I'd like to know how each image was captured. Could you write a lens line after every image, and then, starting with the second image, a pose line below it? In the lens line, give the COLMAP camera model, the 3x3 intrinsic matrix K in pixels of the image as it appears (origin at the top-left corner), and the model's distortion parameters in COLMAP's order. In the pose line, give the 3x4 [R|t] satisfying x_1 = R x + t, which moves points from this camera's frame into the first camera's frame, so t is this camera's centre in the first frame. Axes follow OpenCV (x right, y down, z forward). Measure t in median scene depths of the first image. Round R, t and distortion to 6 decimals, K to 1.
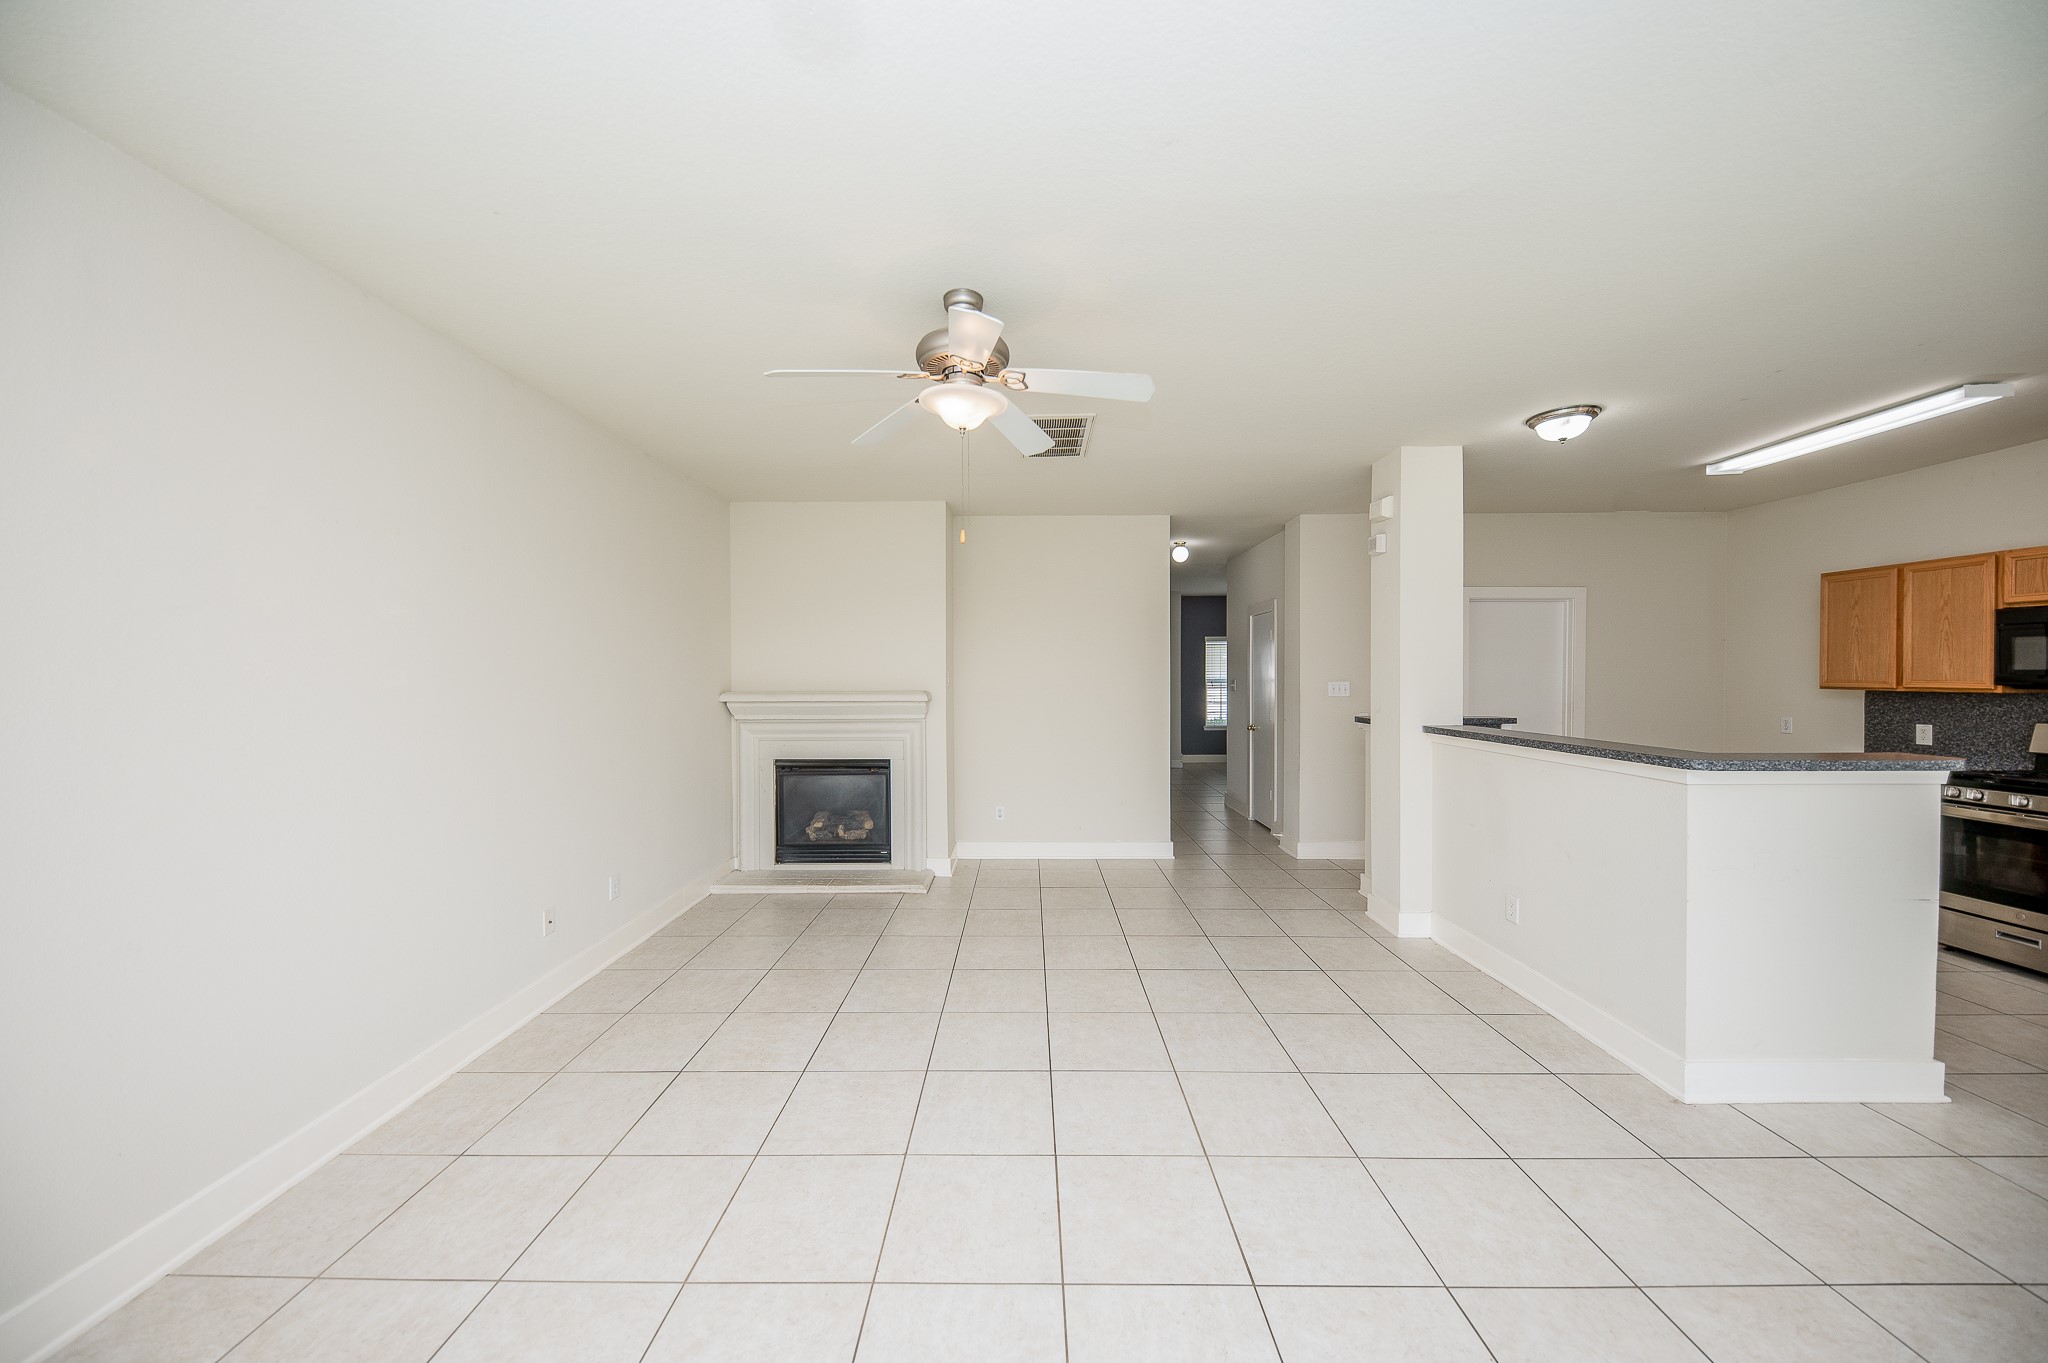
lens RADIAL K [[710.8, 0, 1022.3], [0, 710.8, 680.5], [0, 0, 1]] dist [0.009267, -0.005354]
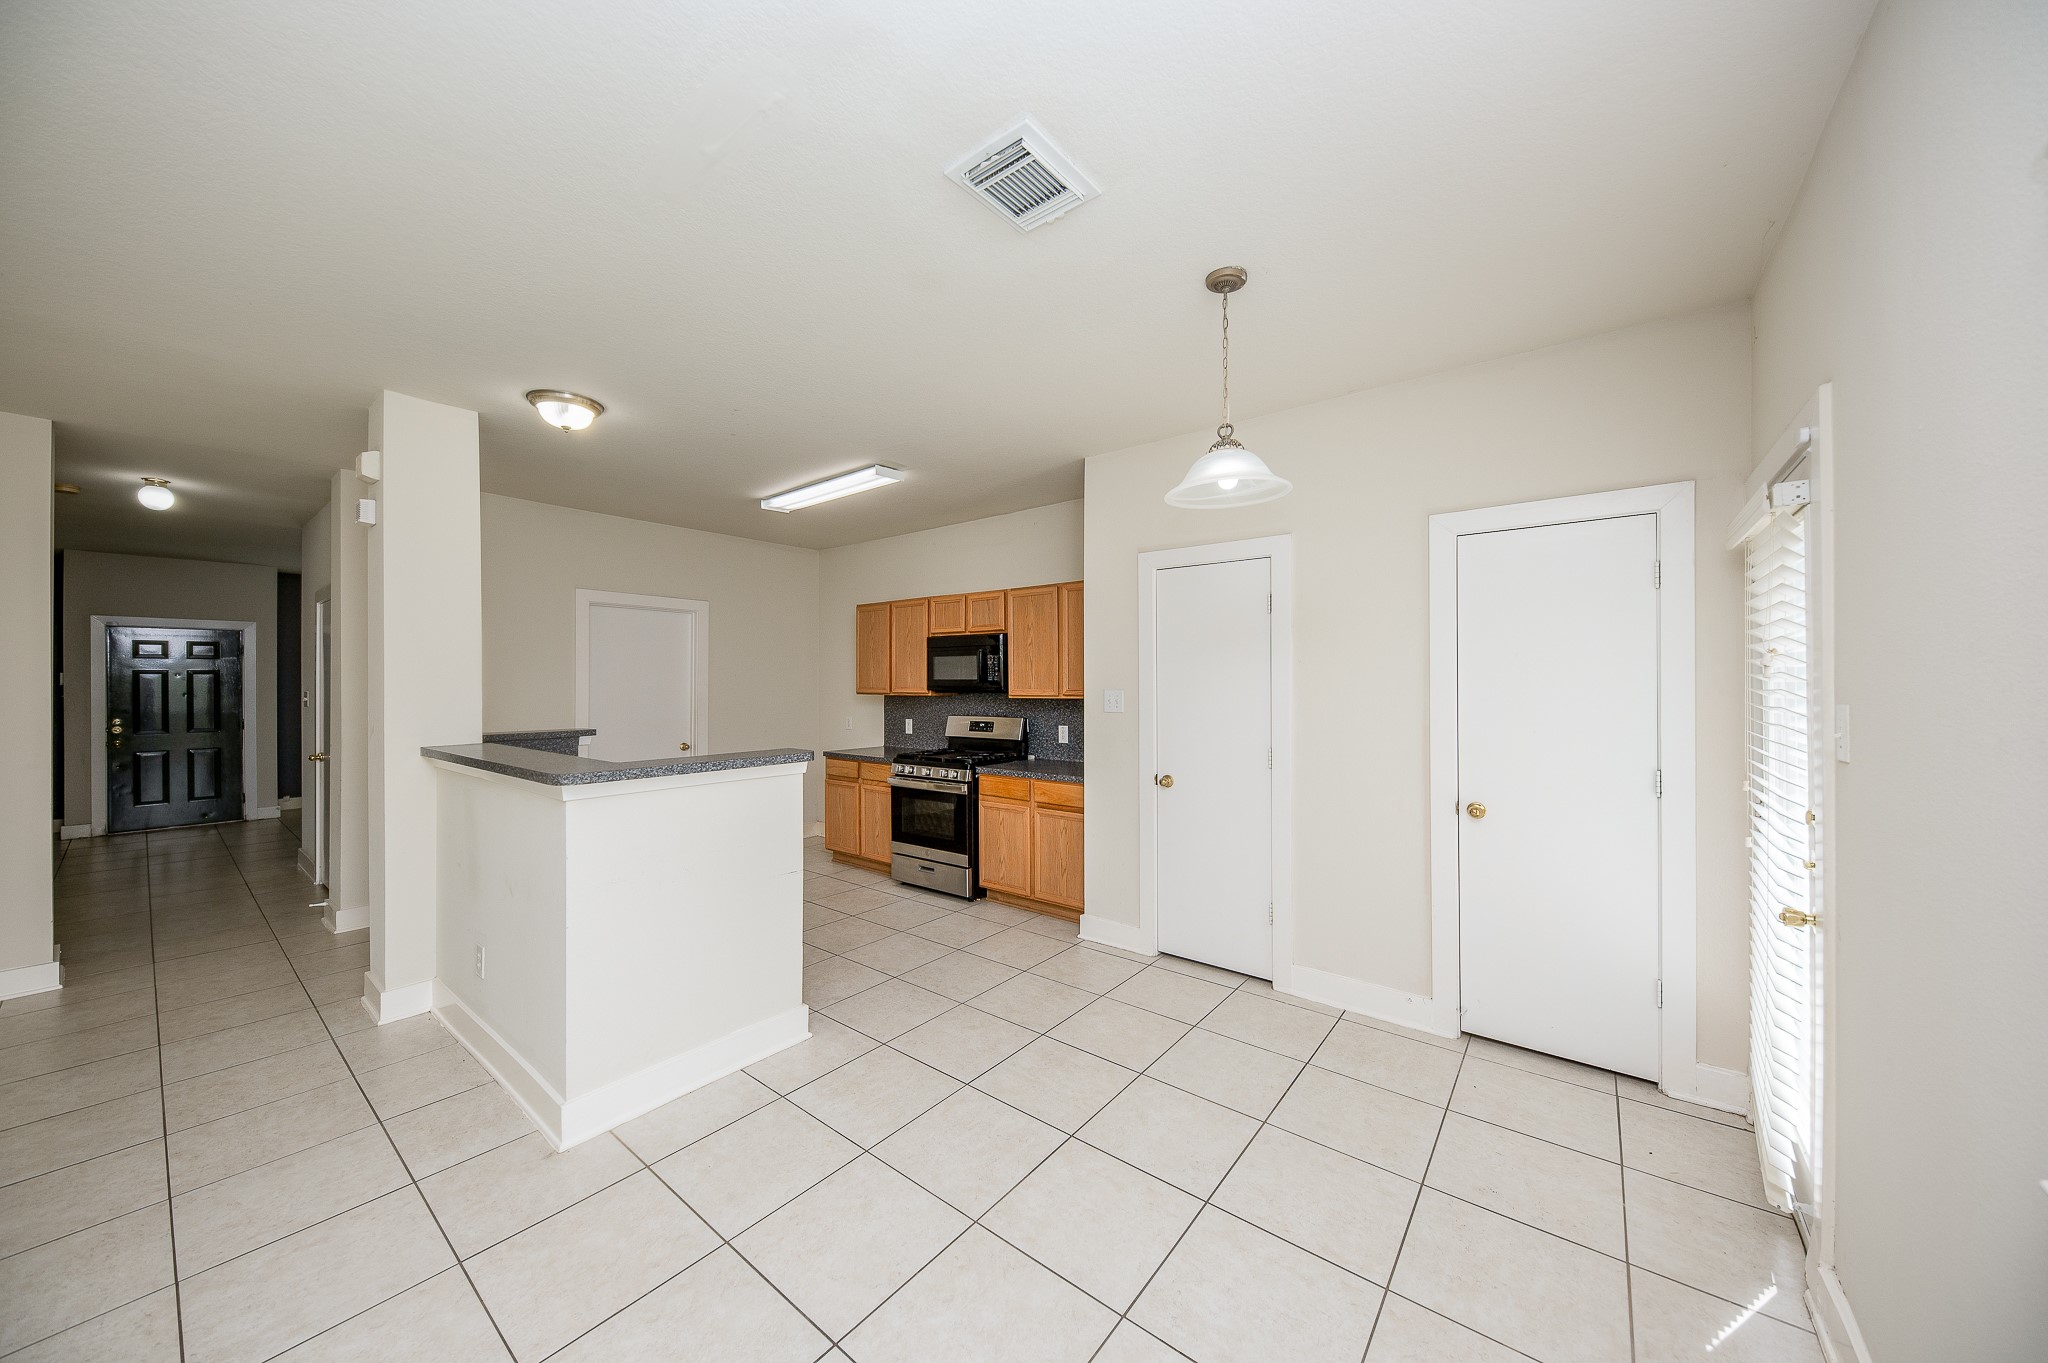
lens RADIAL K [[704.5, 0, 1024.0], [0, 704.5, 681.5], [0, 0, 1]] dist [0.002443, -0.005161]
pose [[0.612183, 0.001160, 0.790715, 0.333418], [0.008638, 0.999929, -0.008155, 0.001767], [-0.790669, 0.011822, 0.612130, -0.015263]]
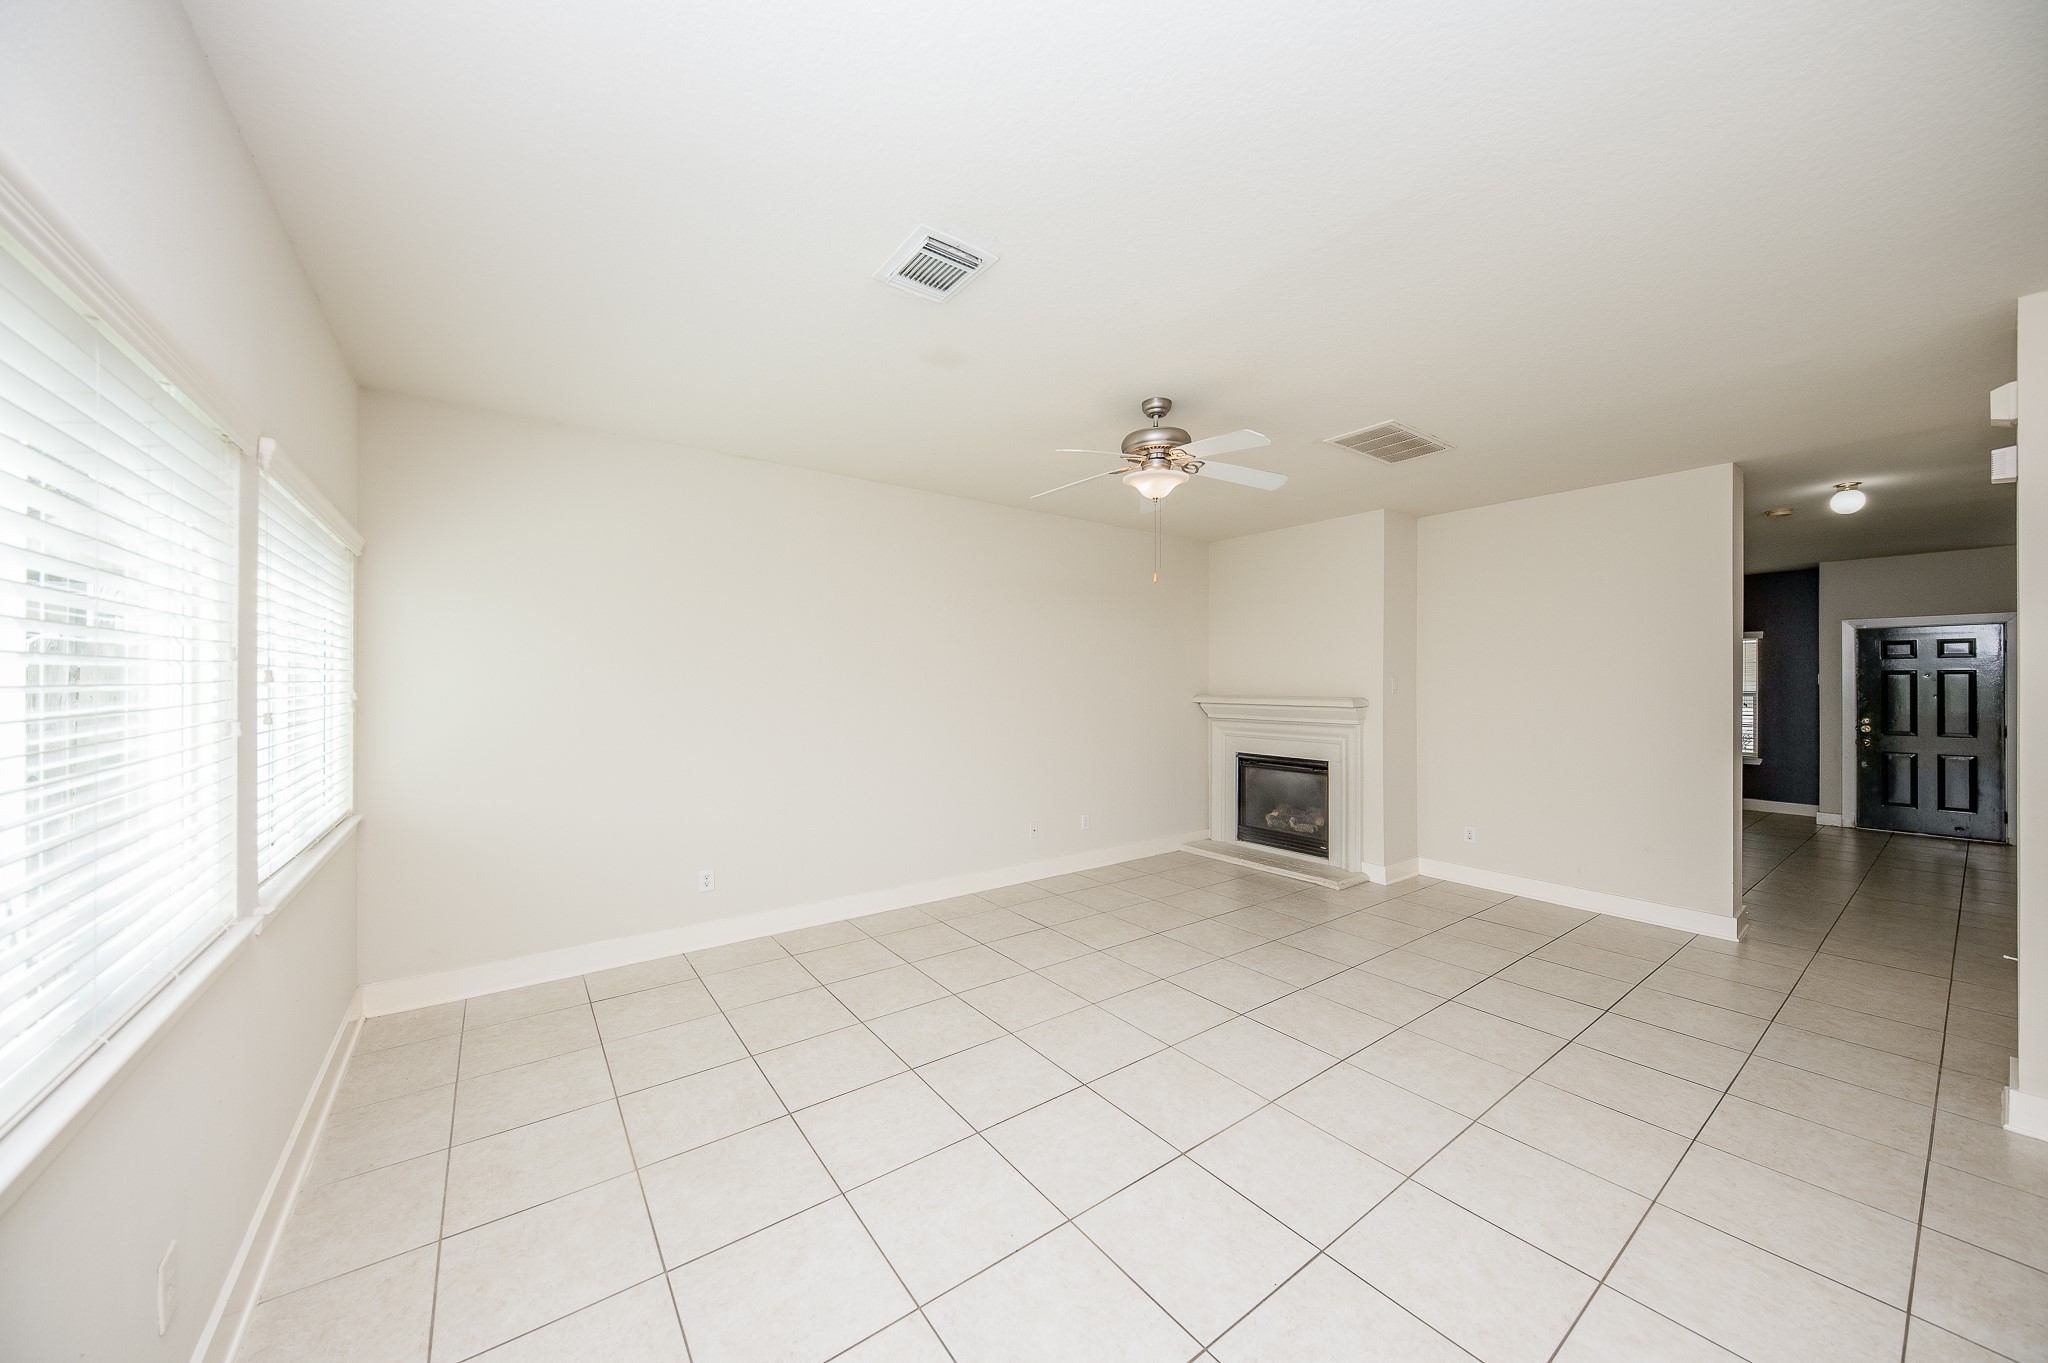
lens RADIAL K [[710.8, 0, 1022.3], [0, 710.8, 680.5], [0, 0, 1]] dist [0.009267, -0.005354]
pose [[0.600208, 0.003684, -0.799835, 0.478504], [-0.012726, 0.999907, -0.004945, 0.001226], [0.799743, 0.013147, 0.600199, -0.008001]]
